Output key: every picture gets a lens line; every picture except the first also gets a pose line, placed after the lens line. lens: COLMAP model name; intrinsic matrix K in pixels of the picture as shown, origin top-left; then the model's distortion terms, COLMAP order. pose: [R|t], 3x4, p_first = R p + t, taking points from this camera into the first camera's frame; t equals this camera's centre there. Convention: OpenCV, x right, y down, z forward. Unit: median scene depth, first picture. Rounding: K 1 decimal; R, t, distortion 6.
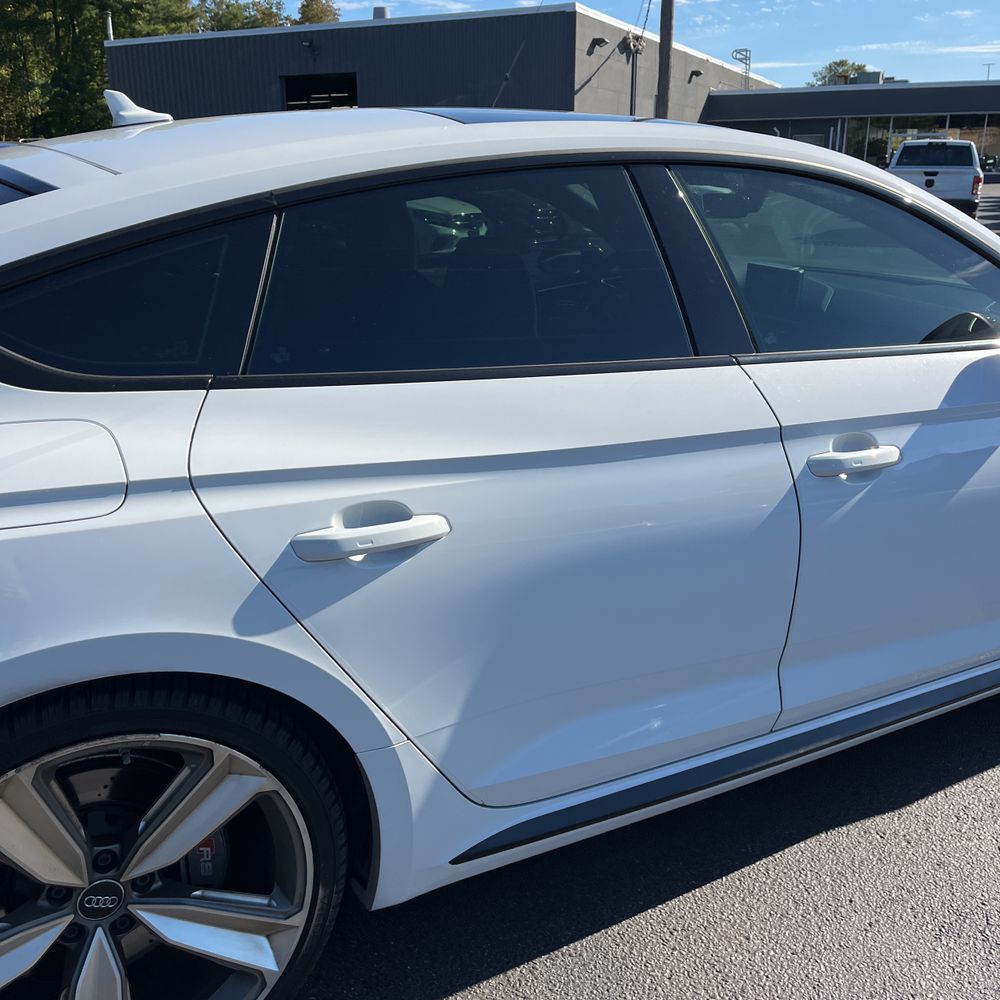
lens RADIAL K [[1015.2, 0, 500.0], [0, 1015.2, 500.0], [0, 0, 1]] dist [0.080636, -0.103413]
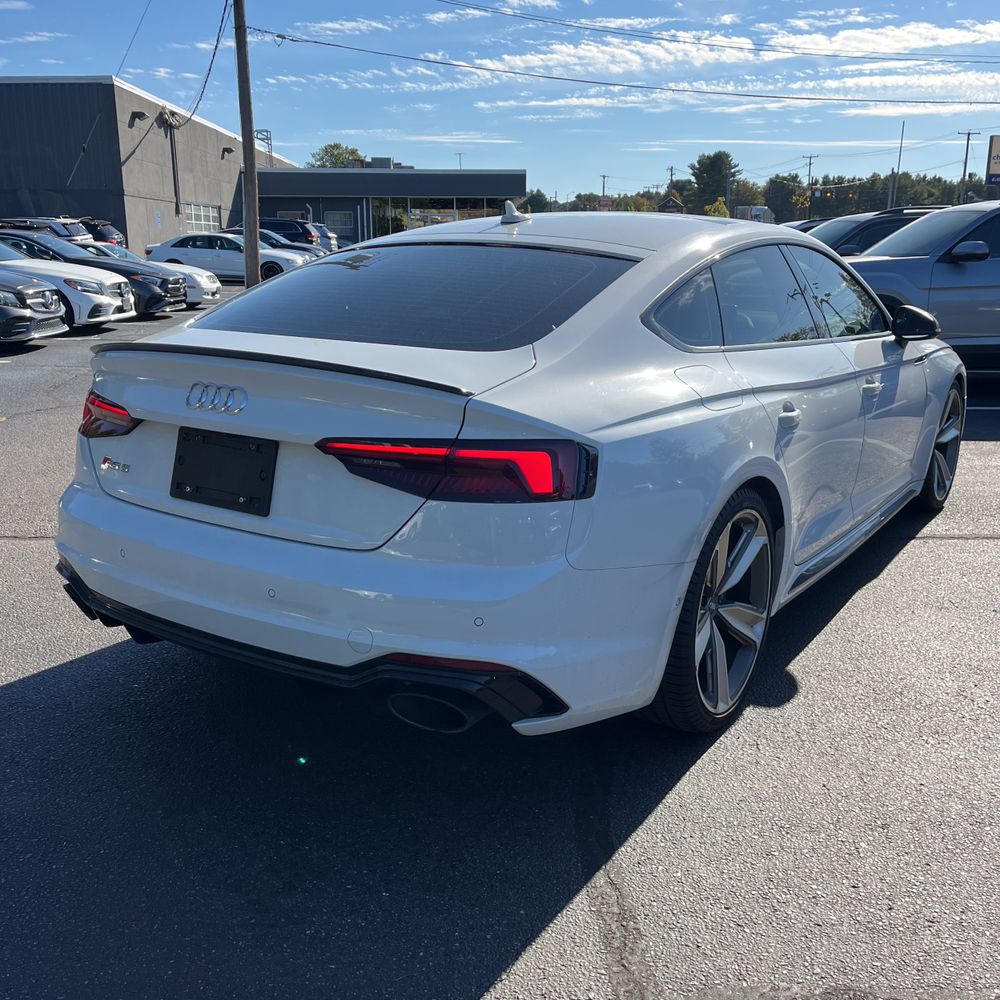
lens RADIAL K [[1023.7, 0, 525.5], [0, 1023.7, 496.2], [0, 0, 1]] dist [0.010411, 0.018697]
pose [[0.887325, -0.102606, 0.449584, -0.055893], [0.133131, 0.990418, -0.036718, 0.007171], [-0.441509, 0.092434, 0.892483, -0.022540]]
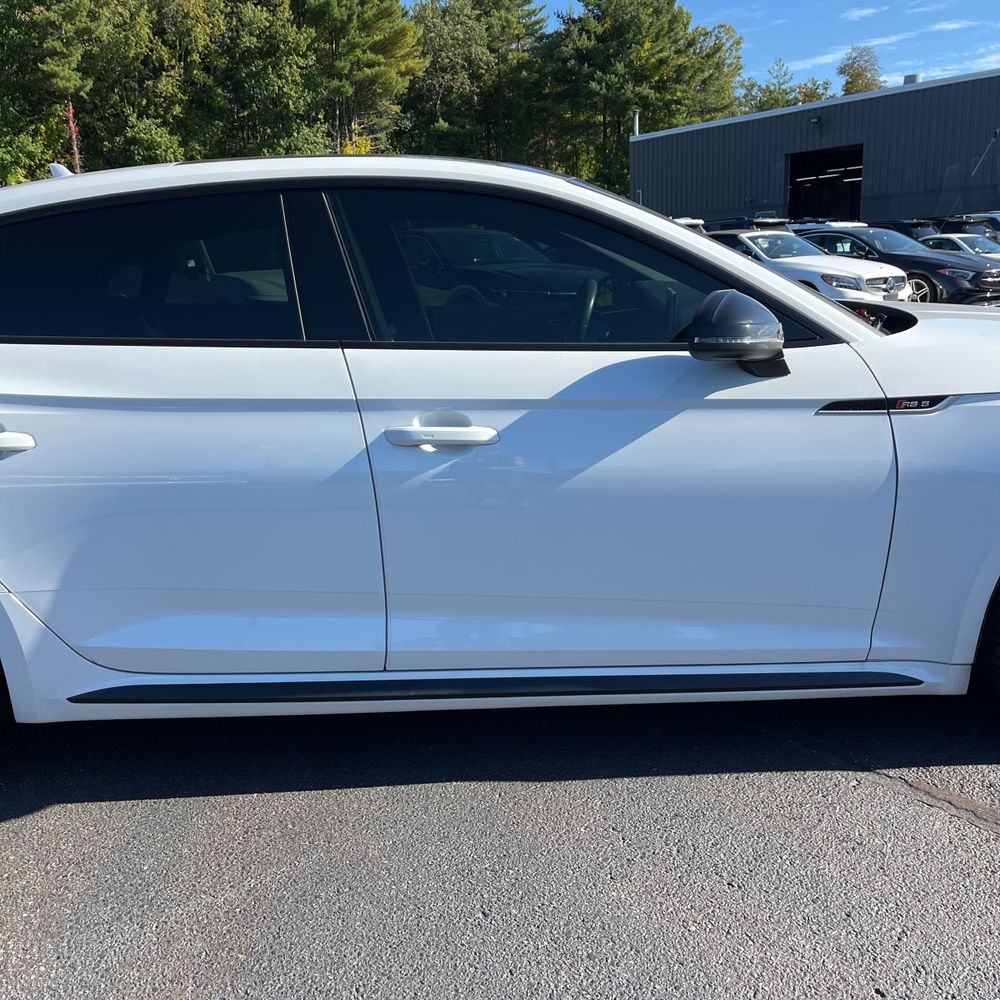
lens RADIAL K [[1015.2, 0, 500.0], [0, 1015.2, 500.0], [0, 0, 1]] dist [0.080636, -0.103413]
pose [[0.879318, 0.082847, -0.468974, 0.043761], [-0.115664, 0.992419, -0.041553, 0.003347], [0.461976, 0.090781, 0.882234, 0.001725]]
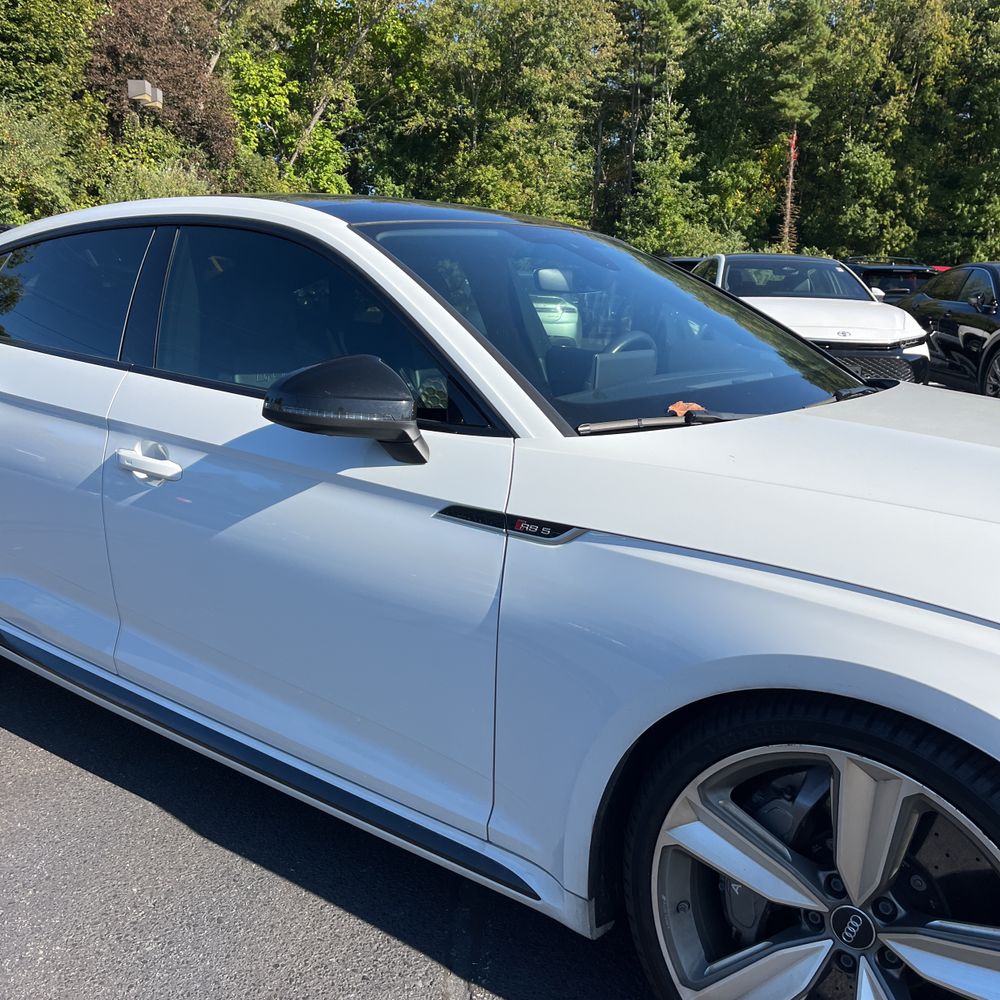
lens RADIAL K [[1015.2, 0, 517.0], [0, 1015.2, 500.4], [0, 0, 1]] dist [0.024657, 0.001226]
pose [[0.415782, 0.207449, -0.885488, 0.071805], [-0.309612, 0.947768, 0.076661, -0.010144], [0.855141, 0.242284, 0.458294, 0.039099]]
